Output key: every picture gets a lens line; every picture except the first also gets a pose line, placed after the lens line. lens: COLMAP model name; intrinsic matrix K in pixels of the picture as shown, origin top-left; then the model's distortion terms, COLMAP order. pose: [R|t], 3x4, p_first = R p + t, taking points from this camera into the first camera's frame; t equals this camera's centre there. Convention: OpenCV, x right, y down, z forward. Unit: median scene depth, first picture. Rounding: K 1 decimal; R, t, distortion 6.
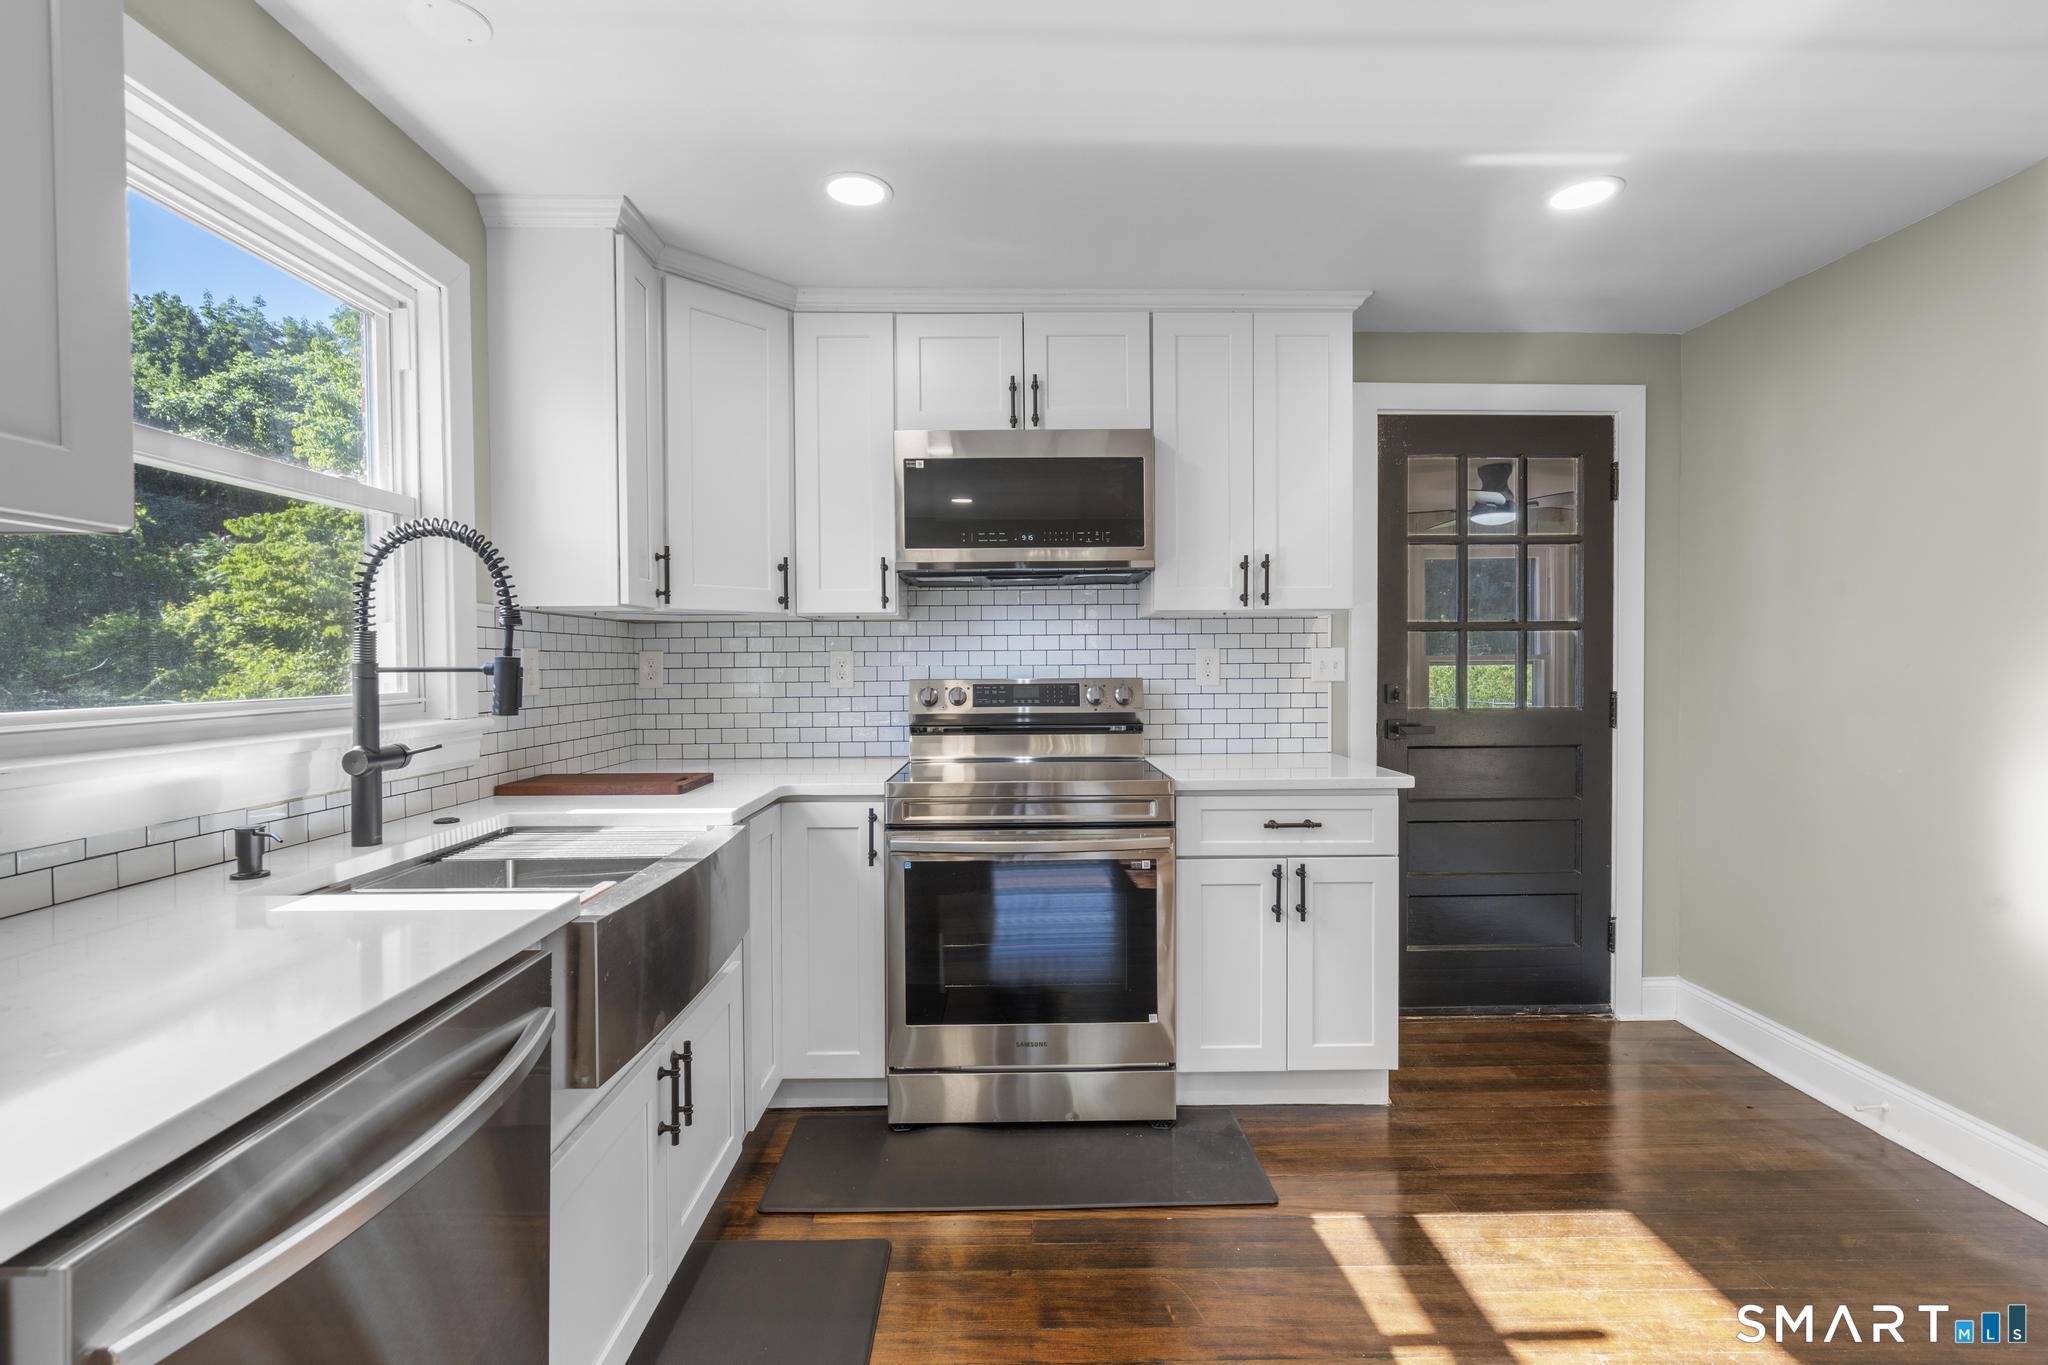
lens RADIAL K [[923.9, 0, 1027.7], [0, 923.9, 677.9], [0, 0, 1]] dist [-0.004097, 0.002055]
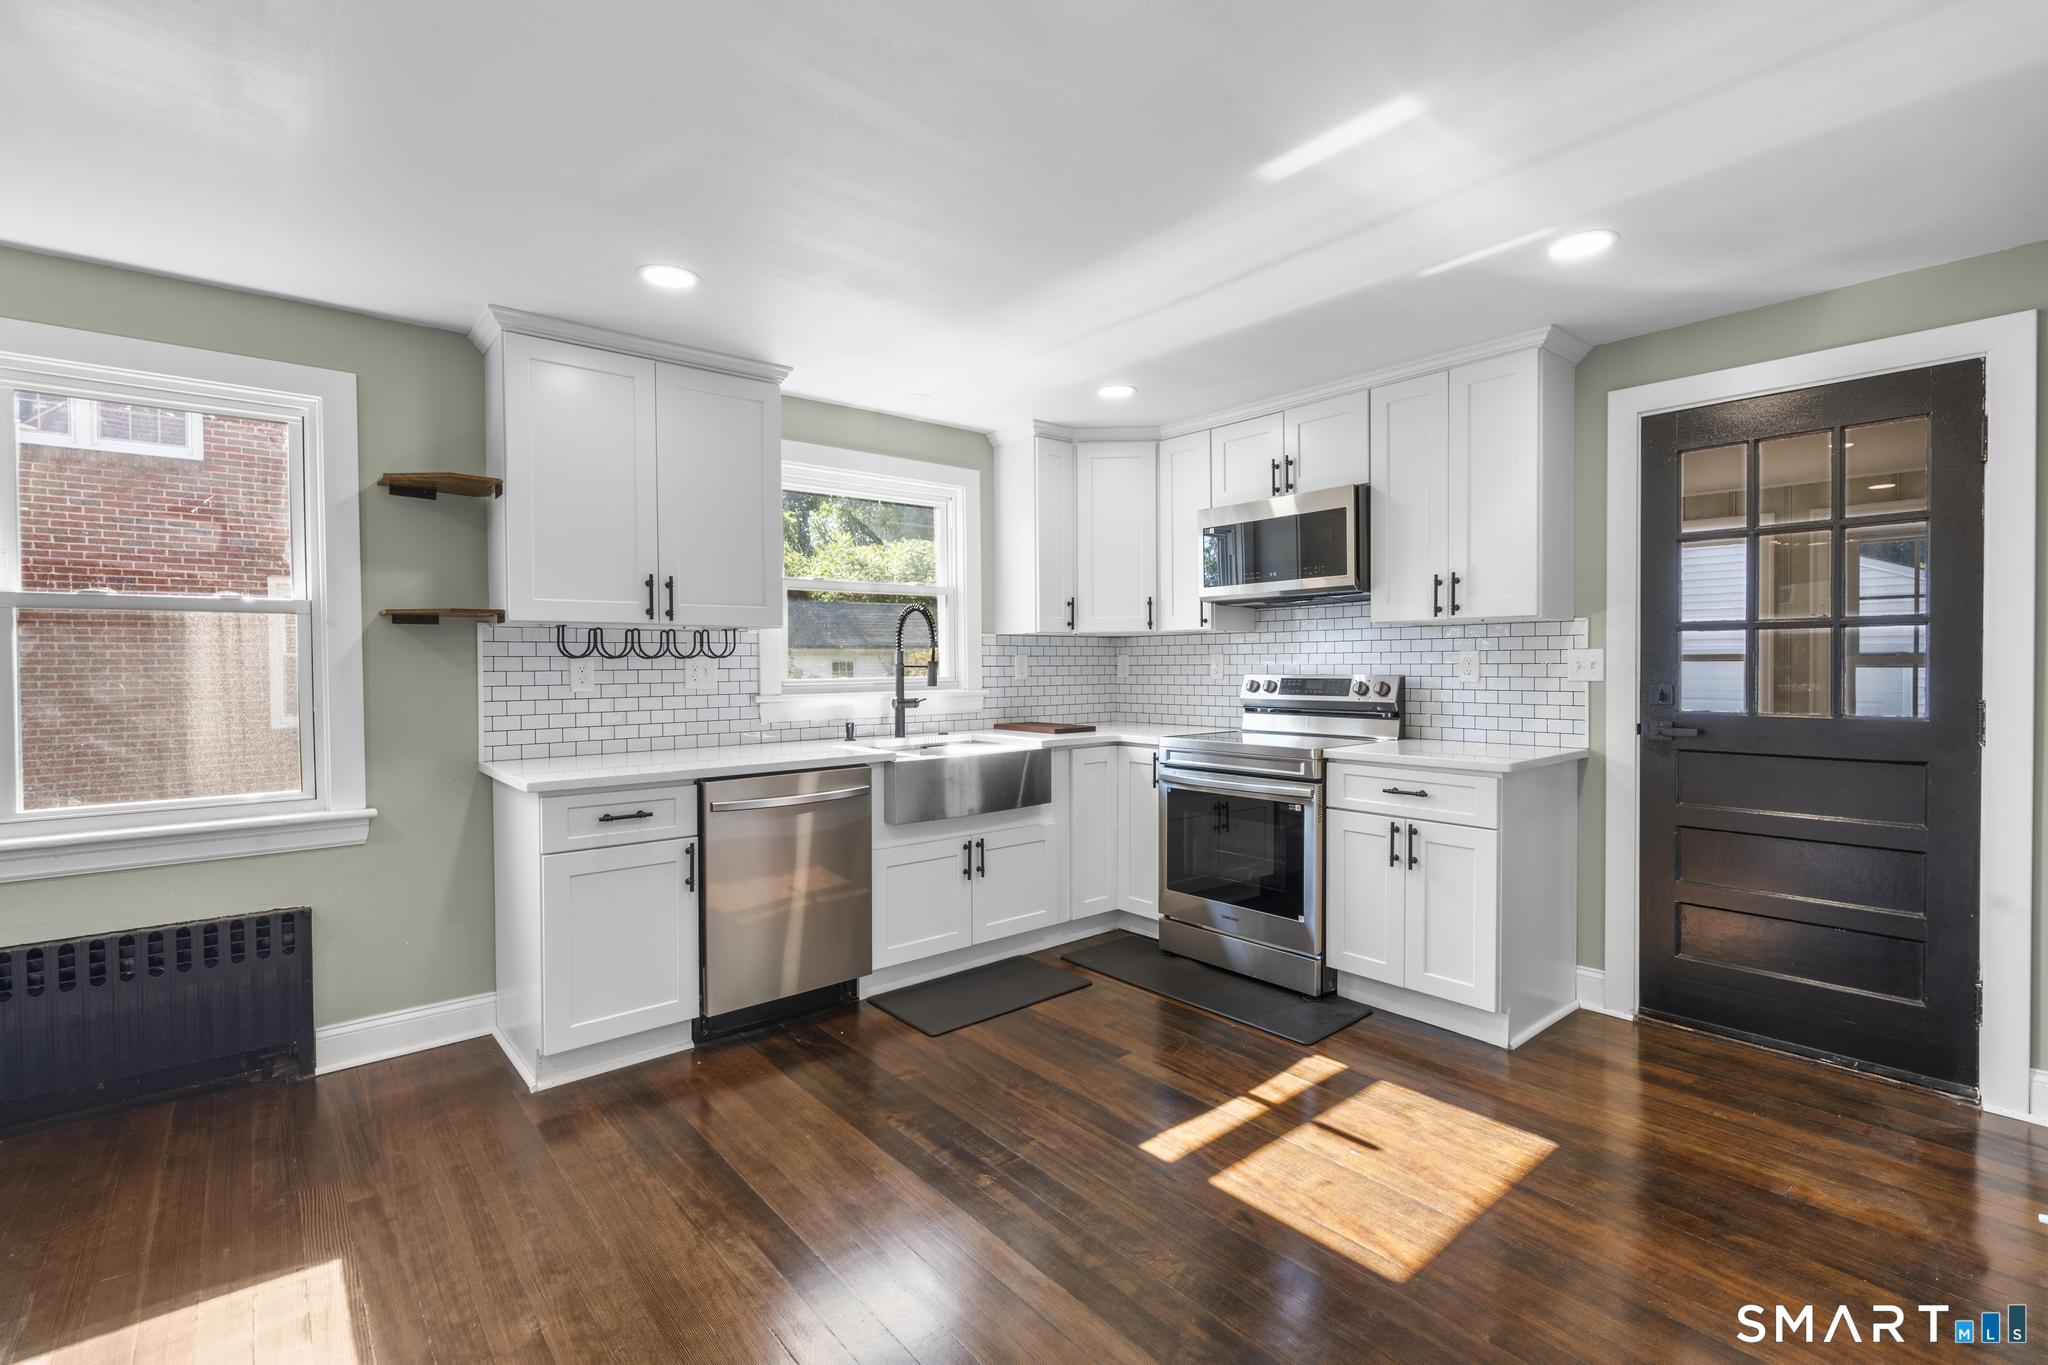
lens RADIAL K [[923.9, 0, 1022.1], [0, 923.9, 678.0], [0, 0, 1]] dist [-0.004097, 0.002055]
pose [[0.628549, 0.015821, -0.777609, 0.859260], [-0.010589, 0.999874, 0.011784, -0.006117], [0.777698, 0.000827, 0.628638, -0.184320]]
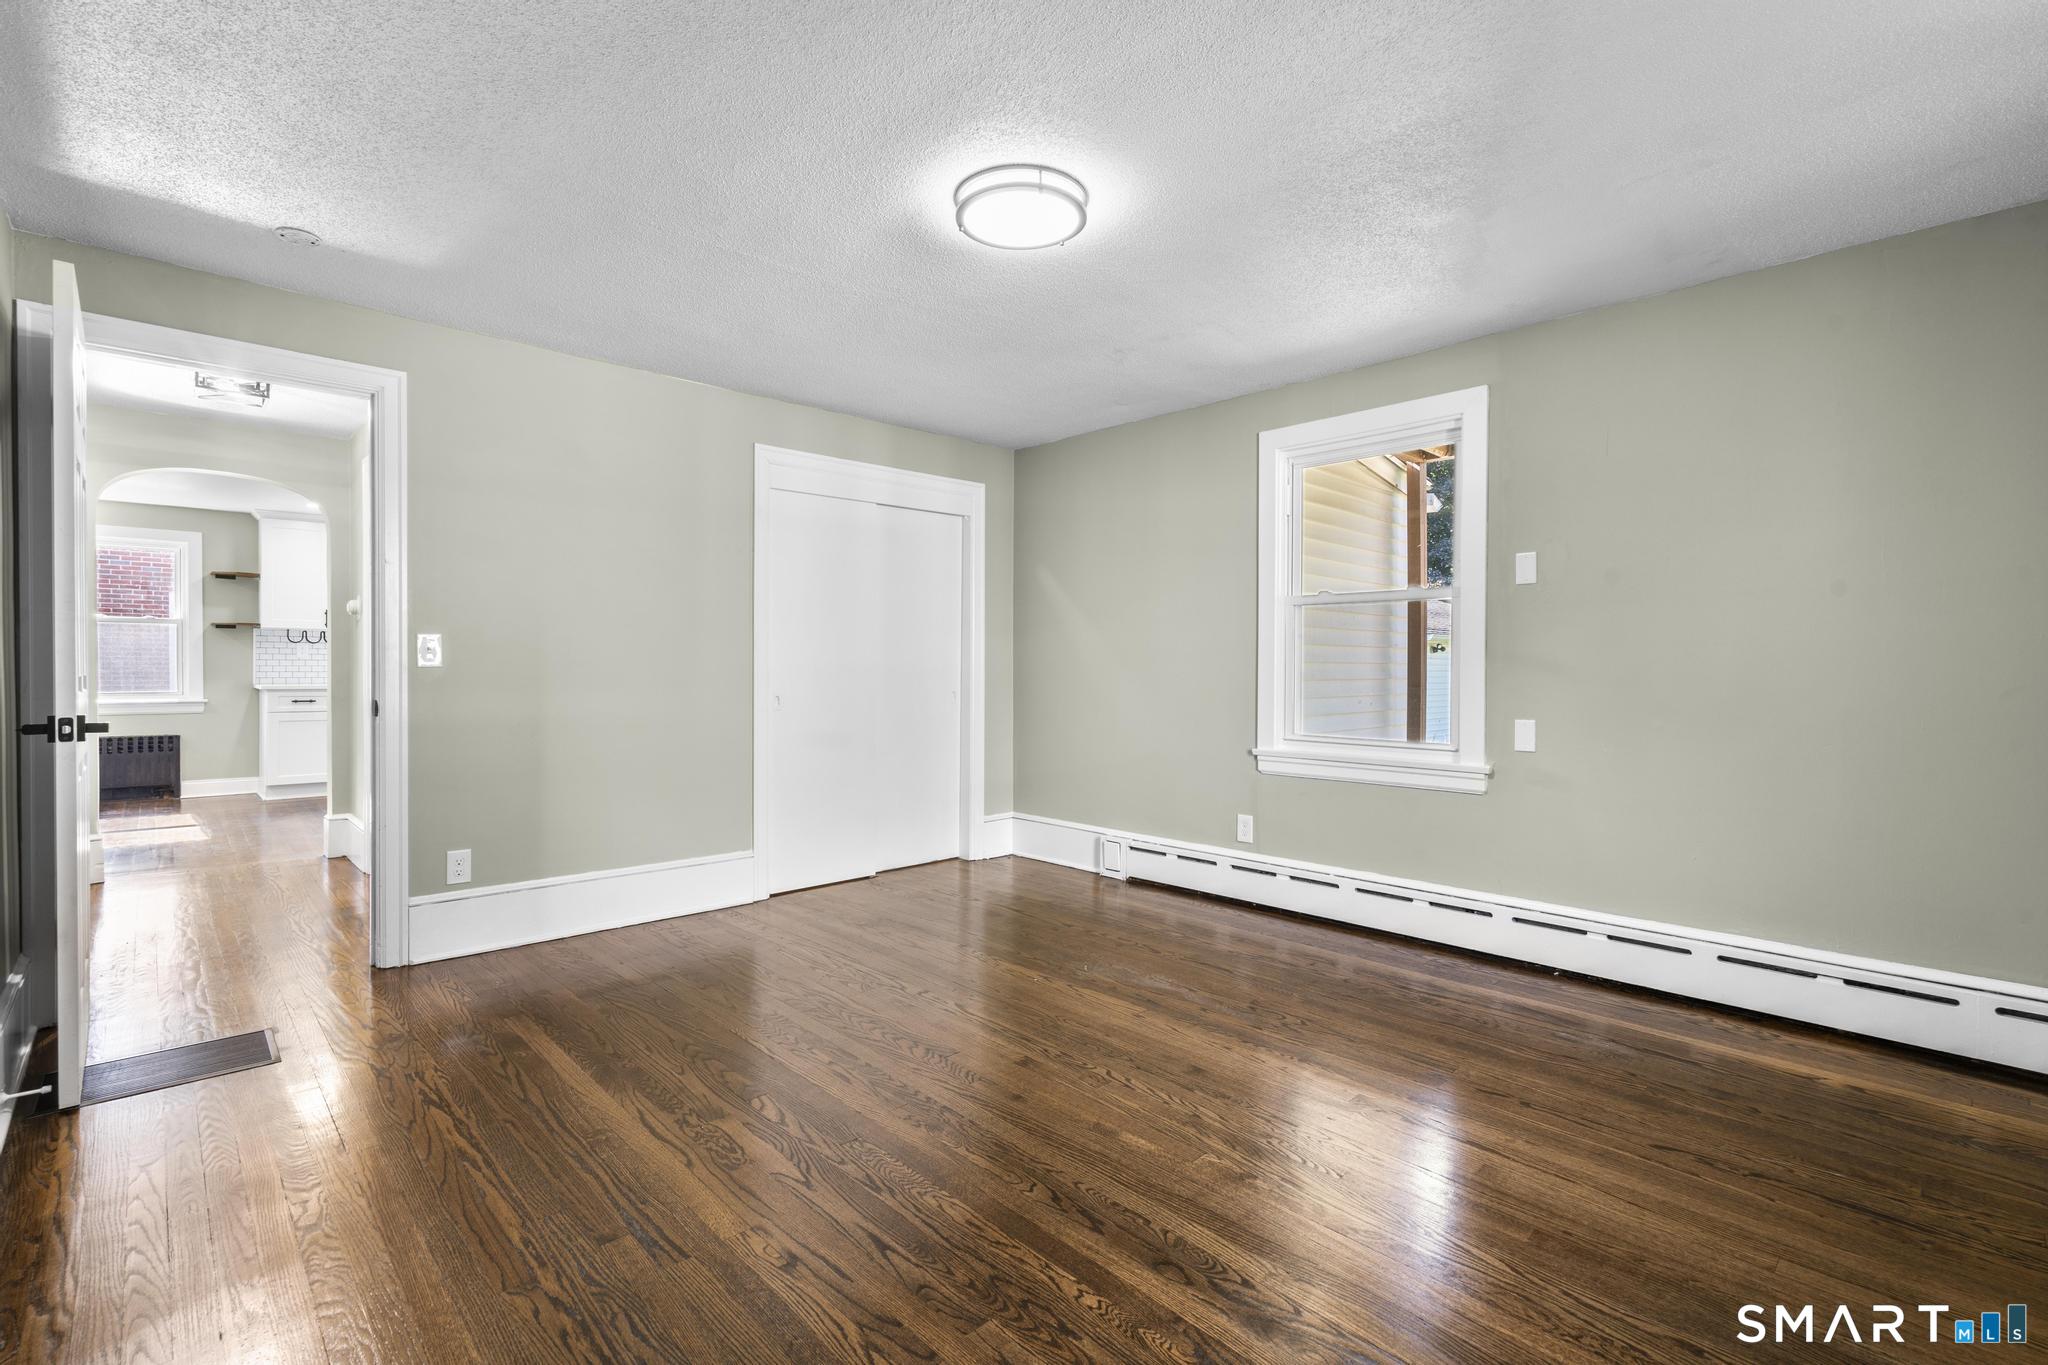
lens RADIAL K [[923.9, 0, 1018.9], [0, 923.9, 673.4], [0, 0, 1]] dist [-0.004097, 0.002055]
pose [[0.676659, 0.007380, -0.736260, 3.308240], [-0.017386, 0.999831, -0.005957, 0.063209], [0.736091, 0.016832, 0.676673, -0.175983]]
